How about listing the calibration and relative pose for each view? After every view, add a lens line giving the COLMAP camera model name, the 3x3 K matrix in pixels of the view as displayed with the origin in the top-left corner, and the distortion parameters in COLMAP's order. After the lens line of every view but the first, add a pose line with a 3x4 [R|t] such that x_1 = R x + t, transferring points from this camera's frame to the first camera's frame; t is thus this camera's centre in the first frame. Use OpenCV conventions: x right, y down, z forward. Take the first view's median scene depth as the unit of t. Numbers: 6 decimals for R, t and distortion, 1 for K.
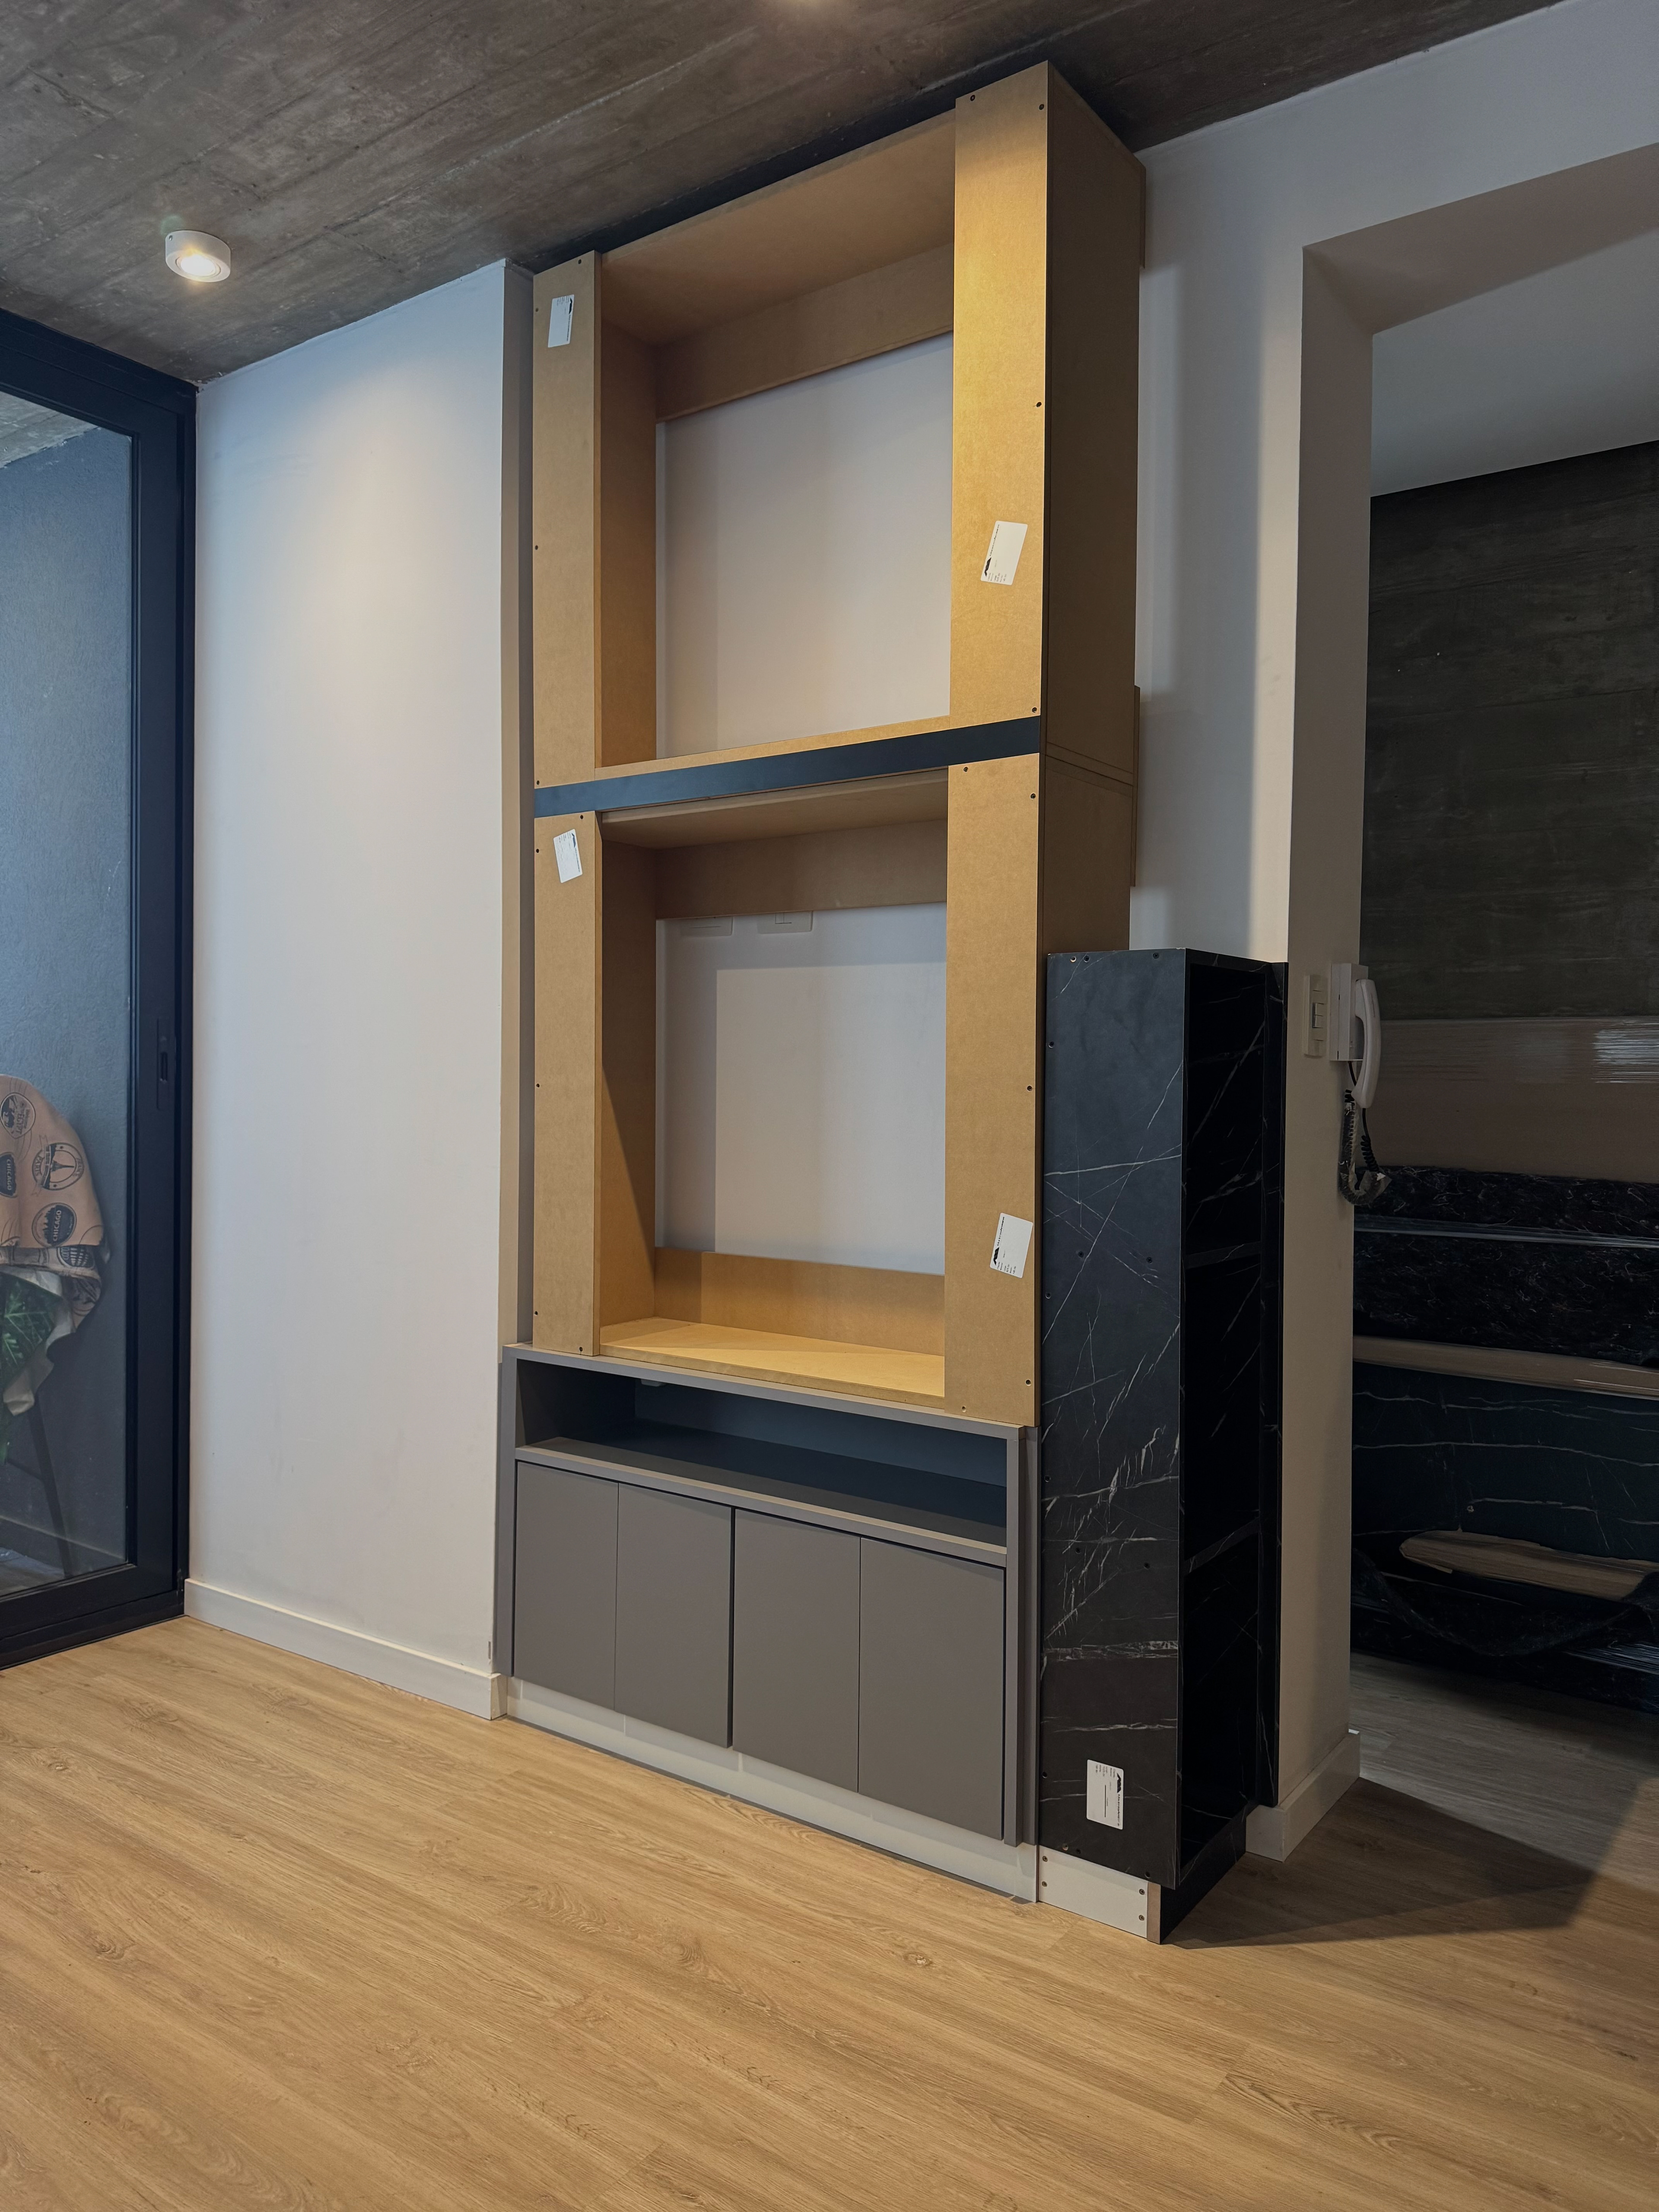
lens RADIAL K [[1568.8, 0, 817.6], [0, 1568.8, 1115.2], [0, 0, 1]] dist [0.005747, -0.014057]
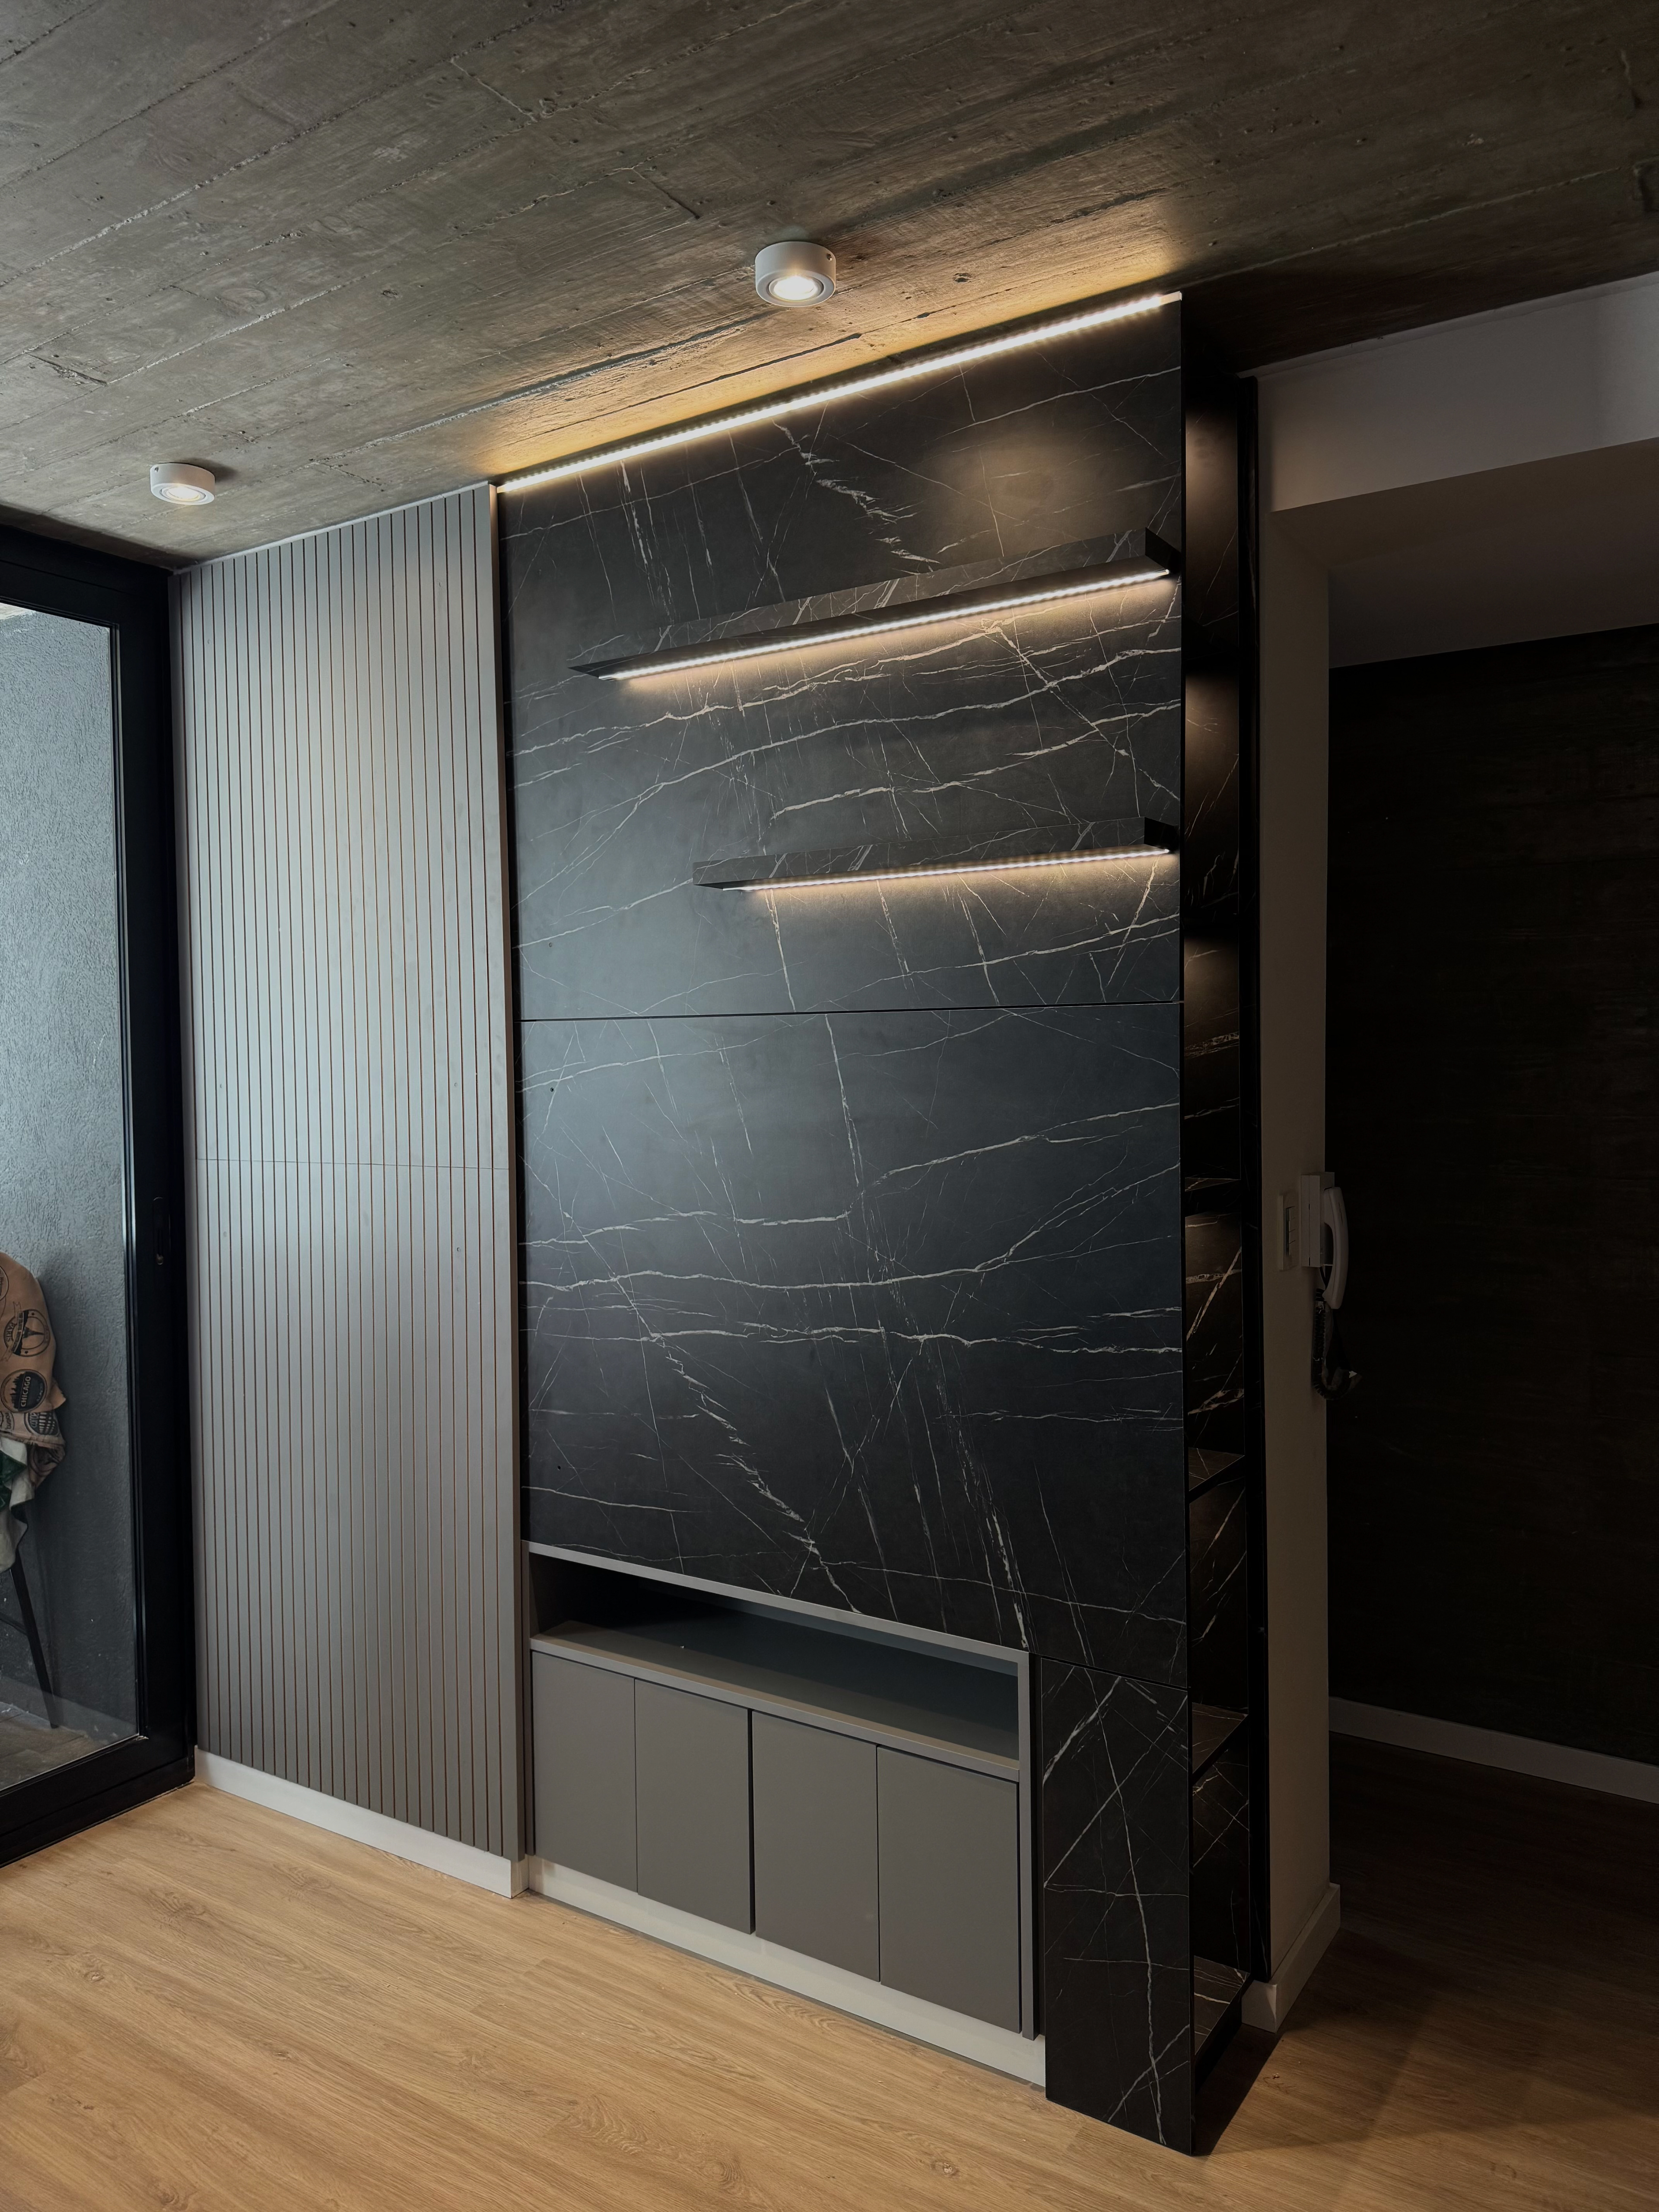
lens RADIAL K [[1568.8, 0, 825.2], [0, 1568.8, 1108.6], [0, 0, 1]] dist [0.005747, -0.014057]
pose [[0.998753, -0.024448, 0.043521, -0.039383], [0.023824, 0.999607, 0.014803, -0.169795], [-0.043866, -0.013748, 0.998943, -0.042444]]
